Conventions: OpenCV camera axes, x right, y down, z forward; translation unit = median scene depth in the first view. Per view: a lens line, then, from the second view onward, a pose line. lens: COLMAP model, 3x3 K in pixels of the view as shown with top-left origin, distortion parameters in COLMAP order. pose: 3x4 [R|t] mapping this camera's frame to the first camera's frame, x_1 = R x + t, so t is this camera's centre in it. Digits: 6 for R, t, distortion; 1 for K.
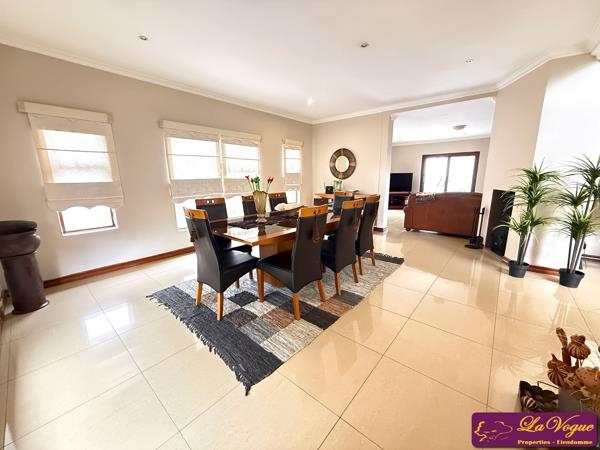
lens RADIAL K [[243.8, 0, 305.3], [0, 243.8, 225.7], [0, 0, 1]] dist [0.002666, 0.000109]
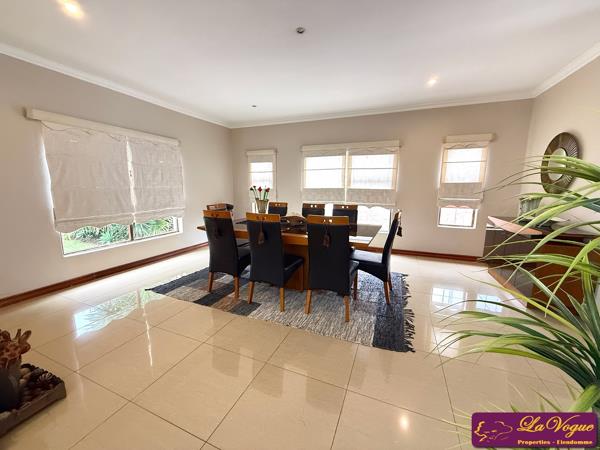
lens RADIAL K [[243.8, 0, 294.6], [0, 243.8, 224.8], [0, 0, 1]] dist [0.002666, 0.000109]
pose [[0.276764, 0.163174, -0.946983, 0.660891], [-0.198192, 0.973982, 0.109903, -0.110430], [0.940277, 0.157268, 0.301903, 0.491291]]
